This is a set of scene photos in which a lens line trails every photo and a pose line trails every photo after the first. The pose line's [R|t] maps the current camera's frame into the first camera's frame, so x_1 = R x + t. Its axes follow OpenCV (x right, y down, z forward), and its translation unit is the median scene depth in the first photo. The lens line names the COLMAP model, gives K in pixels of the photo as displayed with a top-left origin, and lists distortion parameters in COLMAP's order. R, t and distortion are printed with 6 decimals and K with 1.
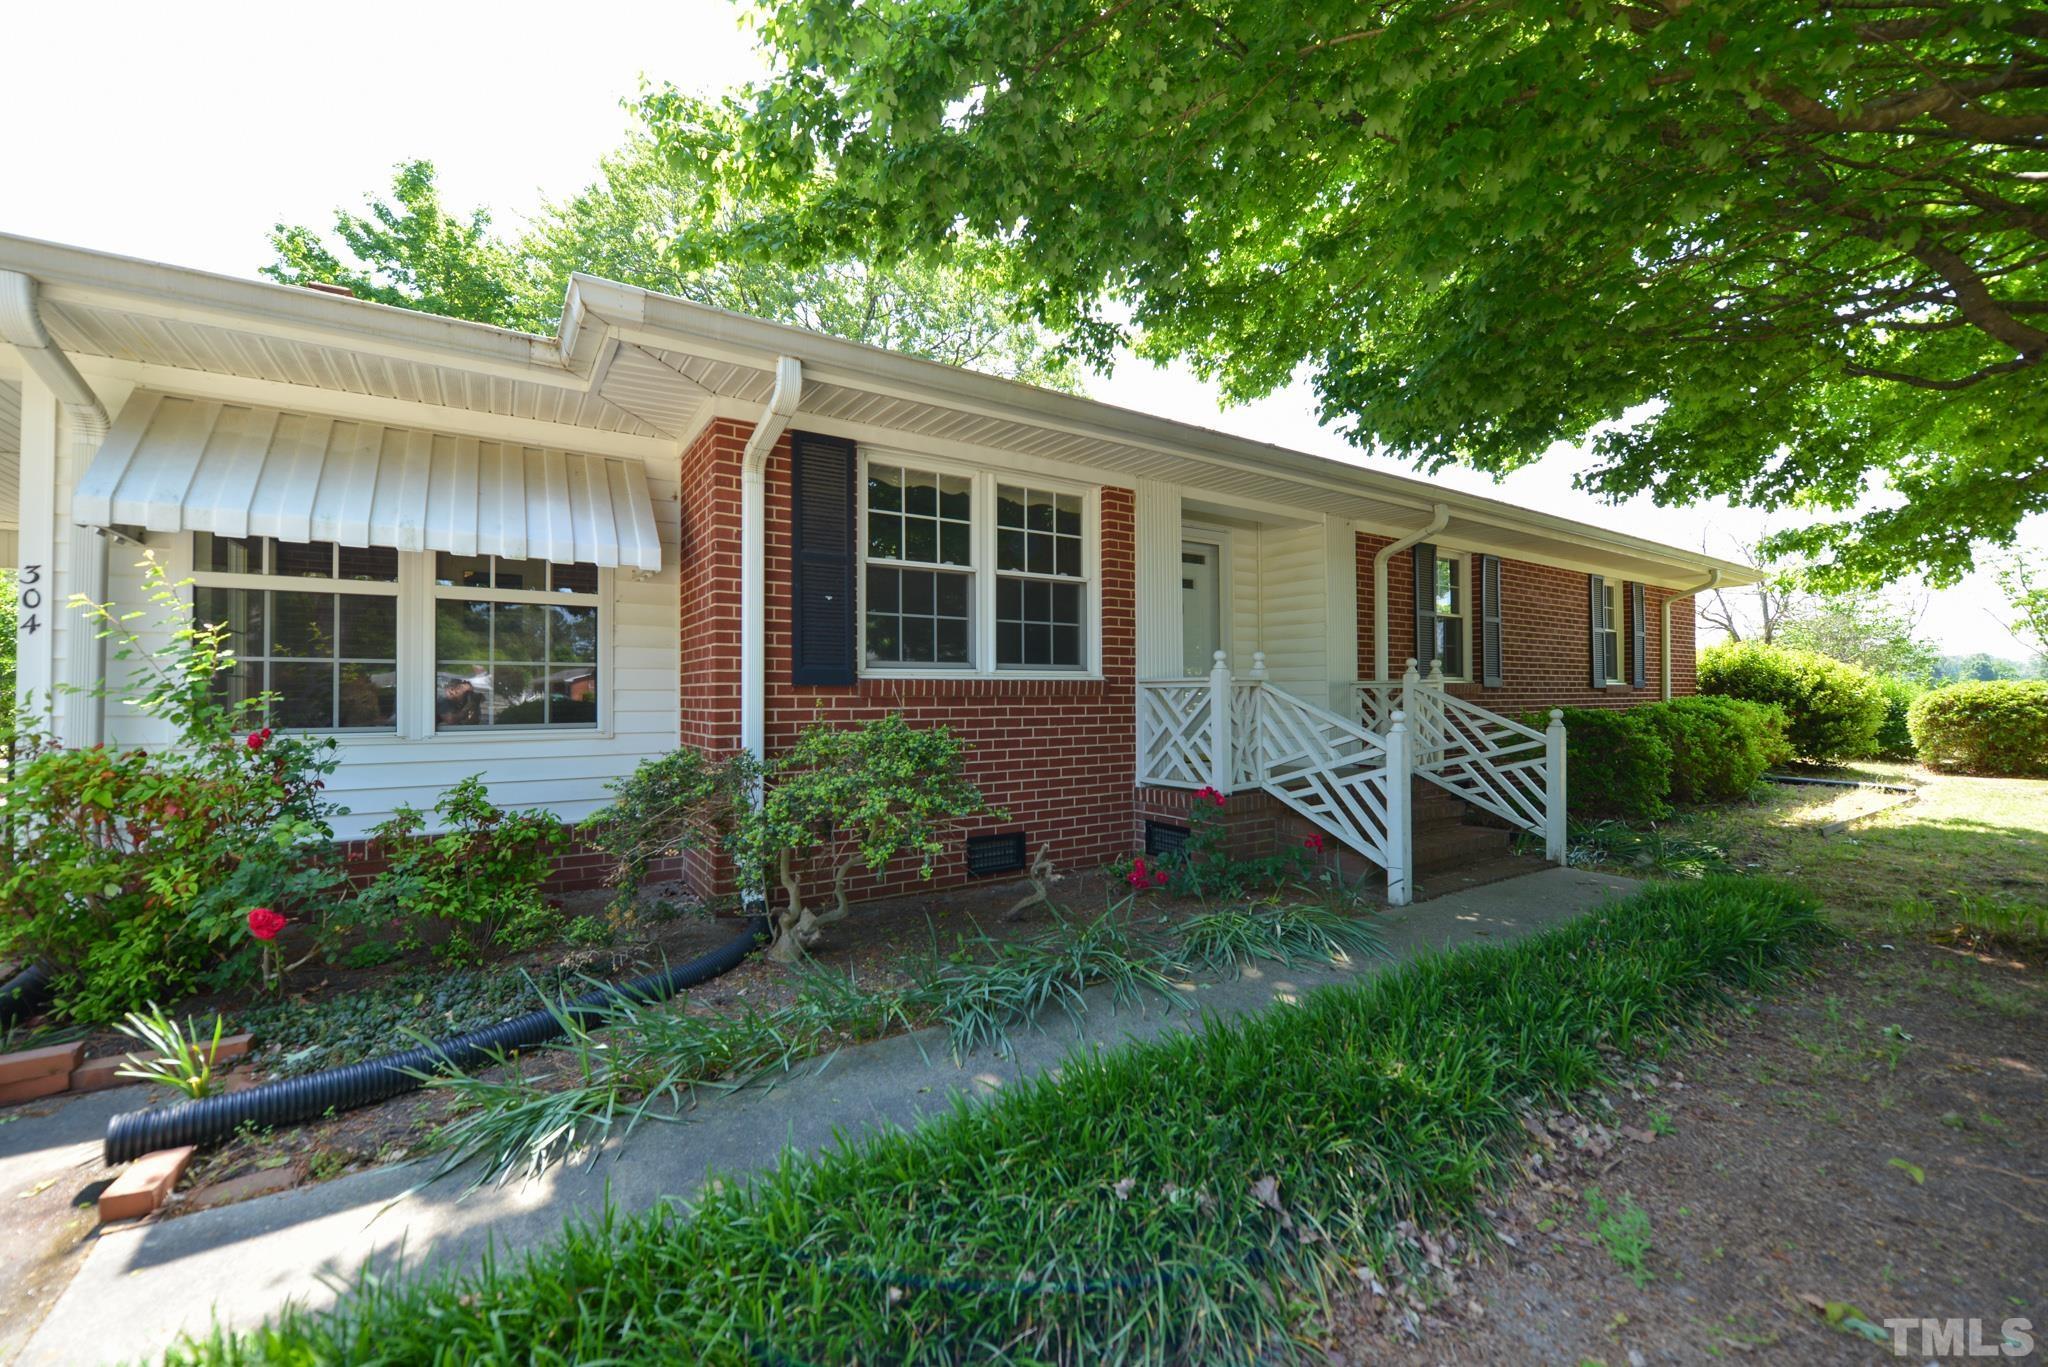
lens RADIAL K [[822.9, 0, 1024.0], [0, 822.9, 683.5], [0, 0, 1]] dist [0.000471, -0.000076]
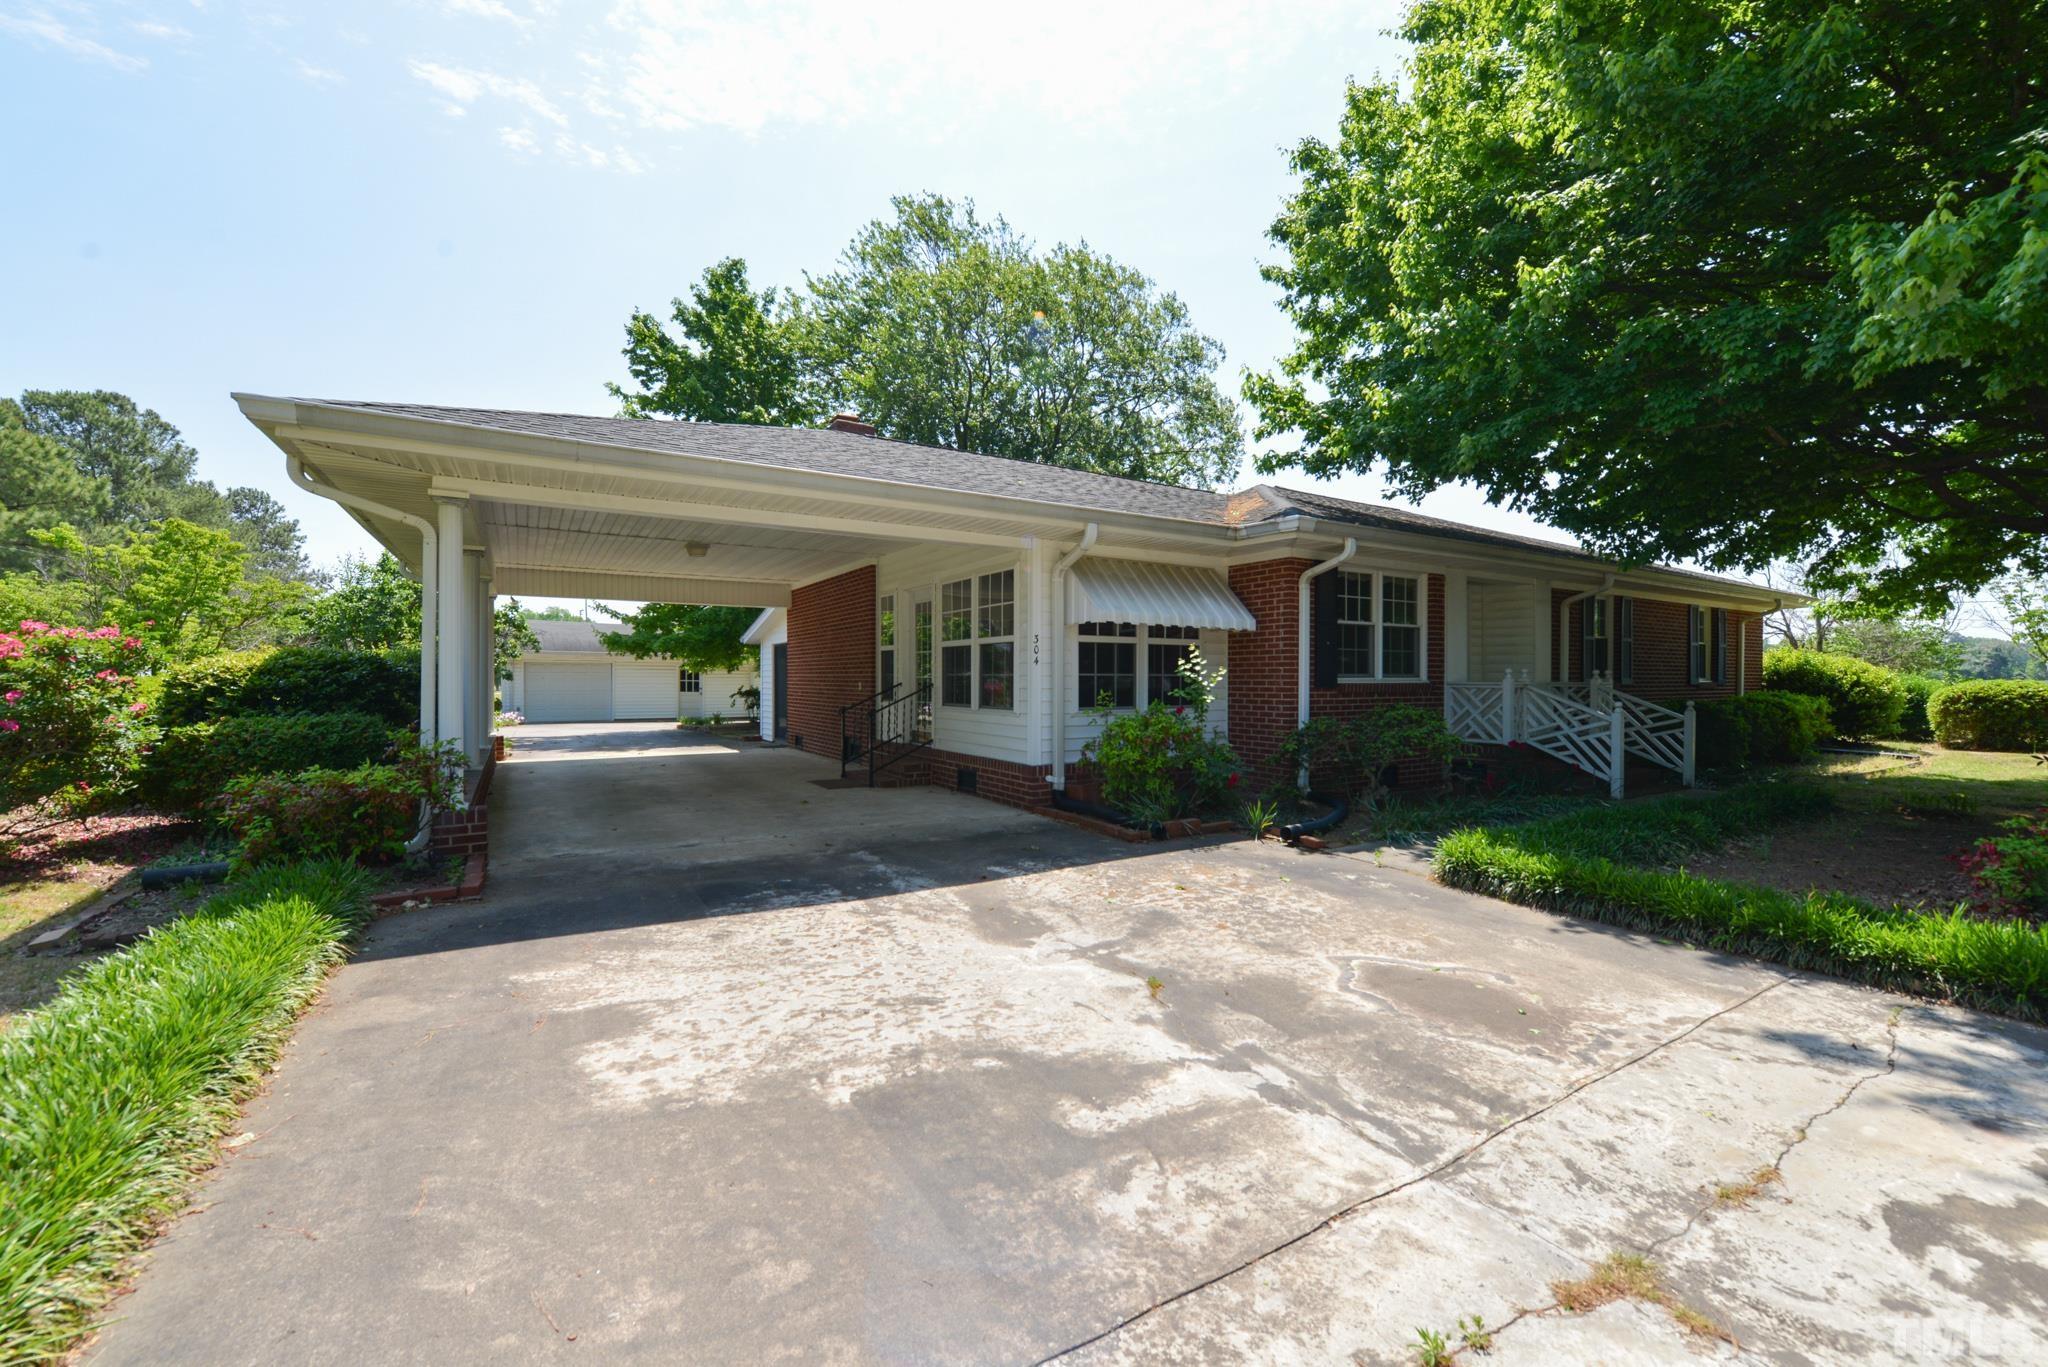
lens RADIAL K [[842.5, 0, 1031.1], [0, 842.5, 675.0], [0, 0, 1]] dist [-0.001943, -0.000129]
pose [[0.999731, 0.004373, -0.022765, -0.633935], [-0.004212, 0.999966, 0.007115, -0.026638], [0.022795, -0.007018, 0.999716, -0.730786]]
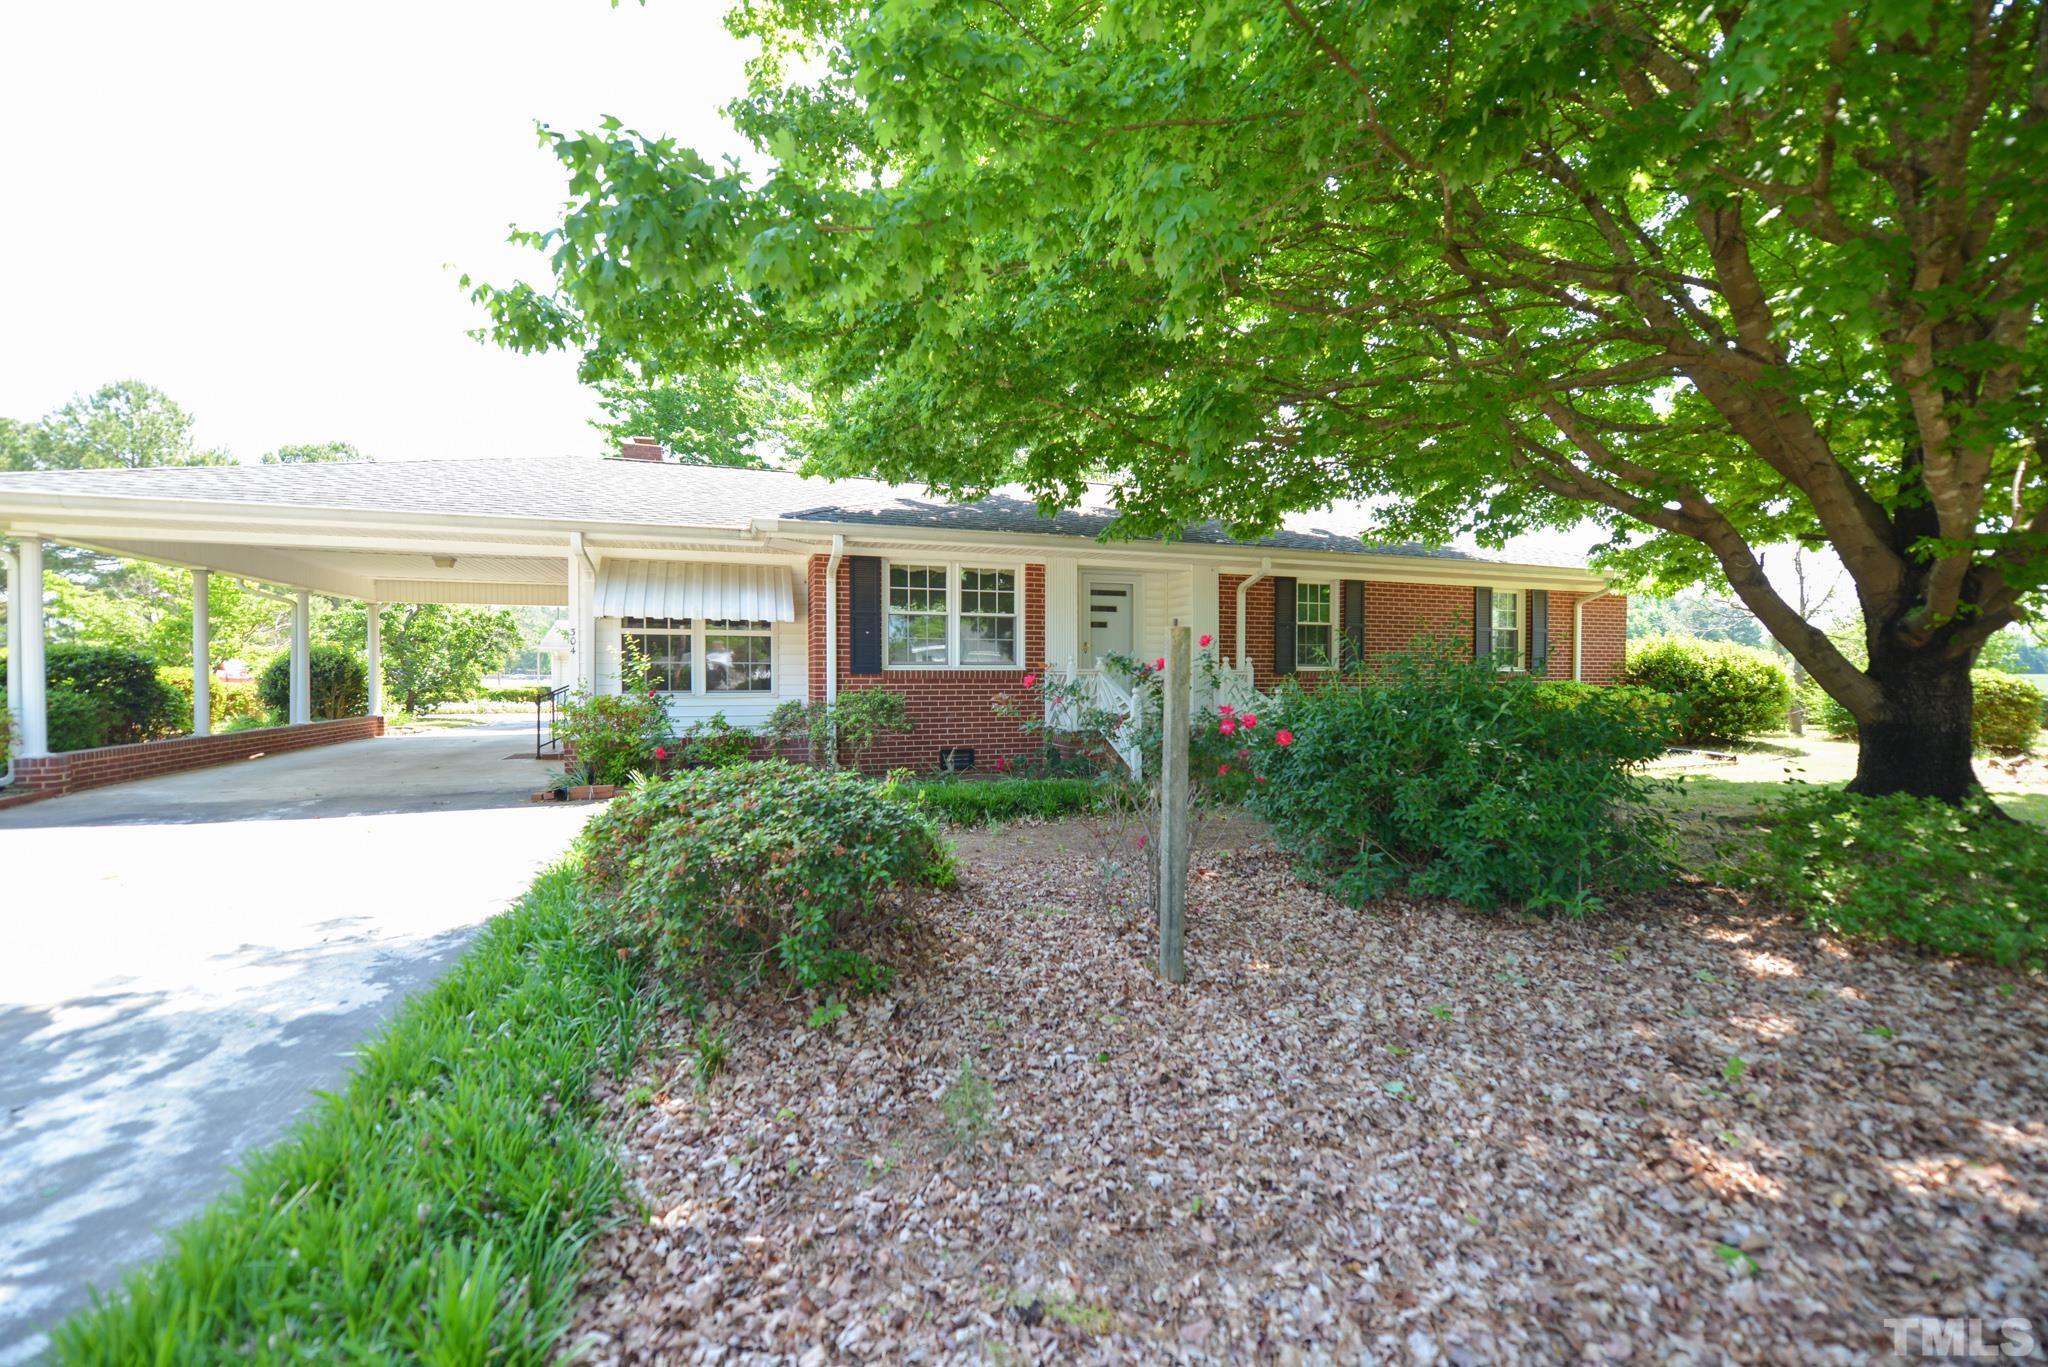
lens RADIAL K [[805.2, 0, 1034.8], [0, 805.2, 682.3], [0, 0, 1]] dist [-0.010275, -0.000262]
pose [[0.970889, 0.013488, -0.239151, 0.485954], [-0.004525, 0.999268, 0.037988, -0.040136], [0.239488, -0.035800, 0.970239, -0.652950]]
